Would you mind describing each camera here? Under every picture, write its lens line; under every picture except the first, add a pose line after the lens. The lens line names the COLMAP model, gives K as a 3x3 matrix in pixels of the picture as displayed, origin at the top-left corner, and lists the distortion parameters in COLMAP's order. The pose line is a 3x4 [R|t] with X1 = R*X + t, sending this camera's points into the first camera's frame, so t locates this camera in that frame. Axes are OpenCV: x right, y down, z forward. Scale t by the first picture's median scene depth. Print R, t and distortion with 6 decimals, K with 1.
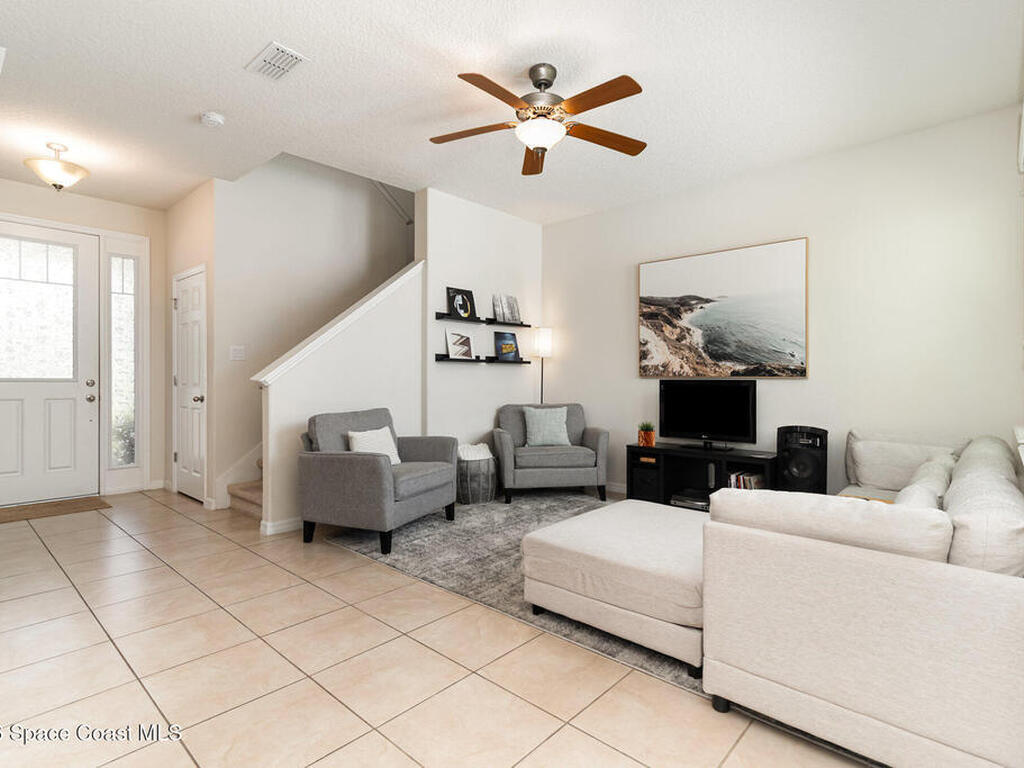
lens RADIAL K [[532.3, 0, 512.0], [0, 532.3, 381.7], [0, 0, 1]] dist [-0.005870, 0.002274]
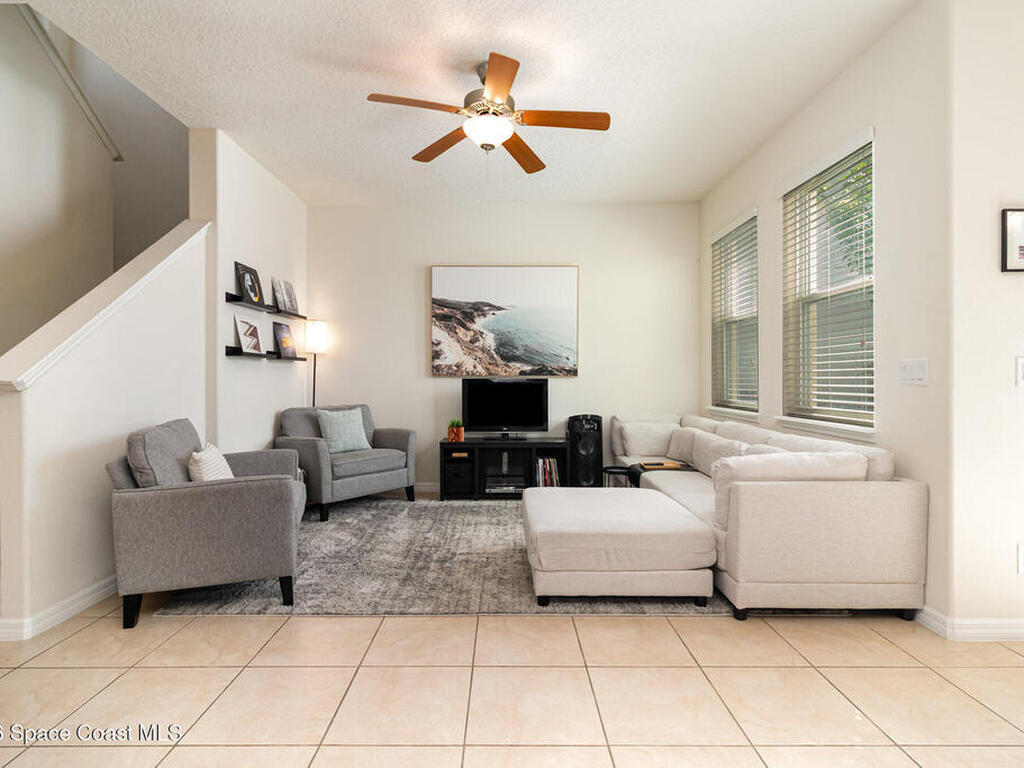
lens RADIAL K [[532.3, 0, 512.0], [0, 532.3, 381.7], [0, 0, 1]] dist [-0.005870, 0.002274]
pose [[0.732672, -0.006706, 0.680548, -0.386387], [0.005243, 0.999977, 0.004209, -0.001419], [-0.680561, 0.000485, 0.732691, 0.157203]]
